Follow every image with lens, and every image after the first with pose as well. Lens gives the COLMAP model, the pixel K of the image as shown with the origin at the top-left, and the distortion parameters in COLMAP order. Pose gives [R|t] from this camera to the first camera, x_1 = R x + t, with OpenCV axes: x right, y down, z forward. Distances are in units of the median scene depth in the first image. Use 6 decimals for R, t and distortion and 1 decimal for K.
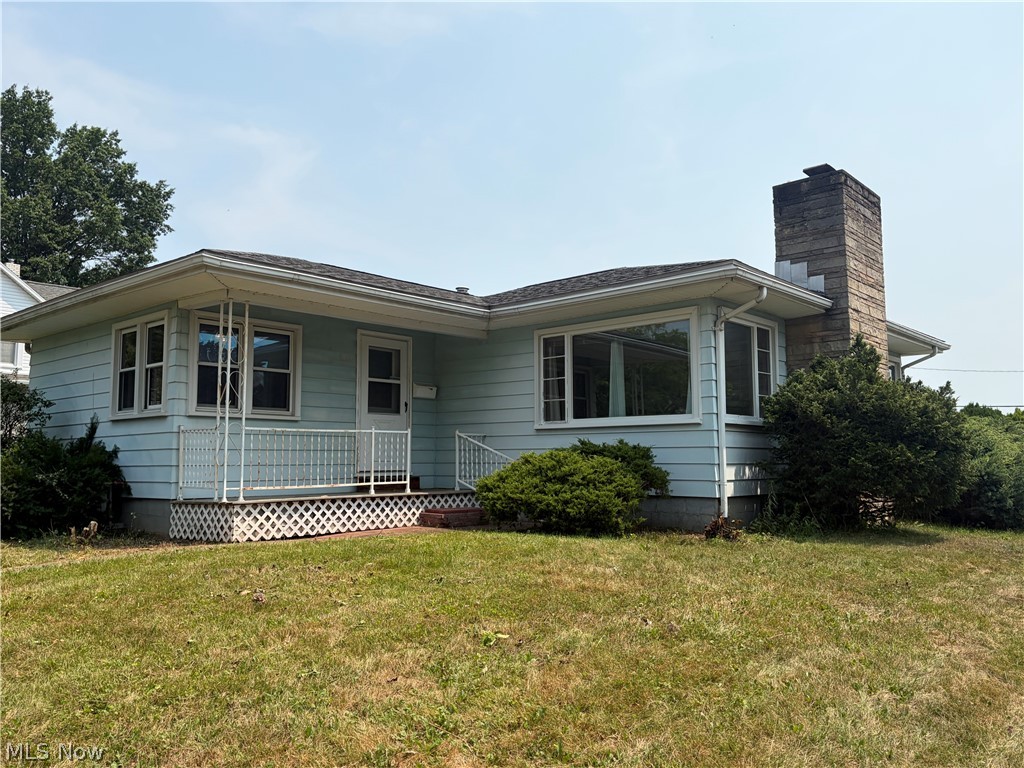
lens RADIAL K [[802.2, 0, 512.0], [0, 802.2, 384.0], [0, 0, 1]] dist [0.050213, -0.005667]
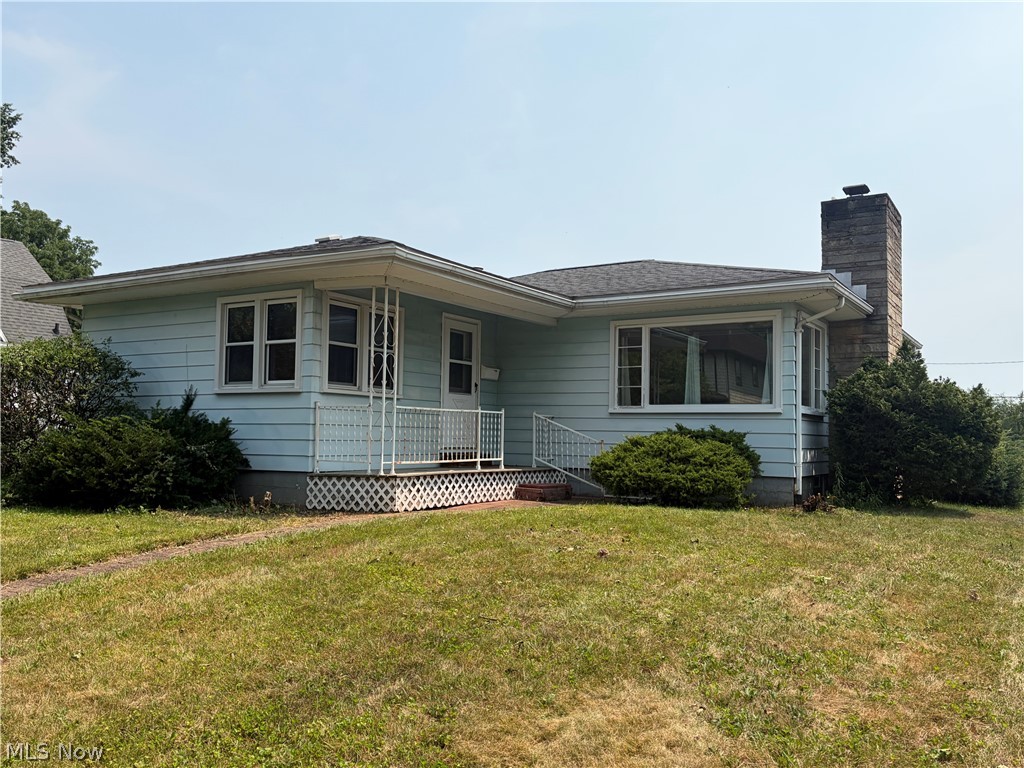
lens RADIAL K [[854.2, 0, 512.0], [0, 854.2, 384.0], [0, 0, 1]] dist [0.069741, -0.011061]
pose [[0.984248, 0.031511, 0.173965, -0.327053], [-0.037514, 0.998805, 0.031323, -0.014643], [-0.172770, -0.037356, 0.984254, -0.125994]]
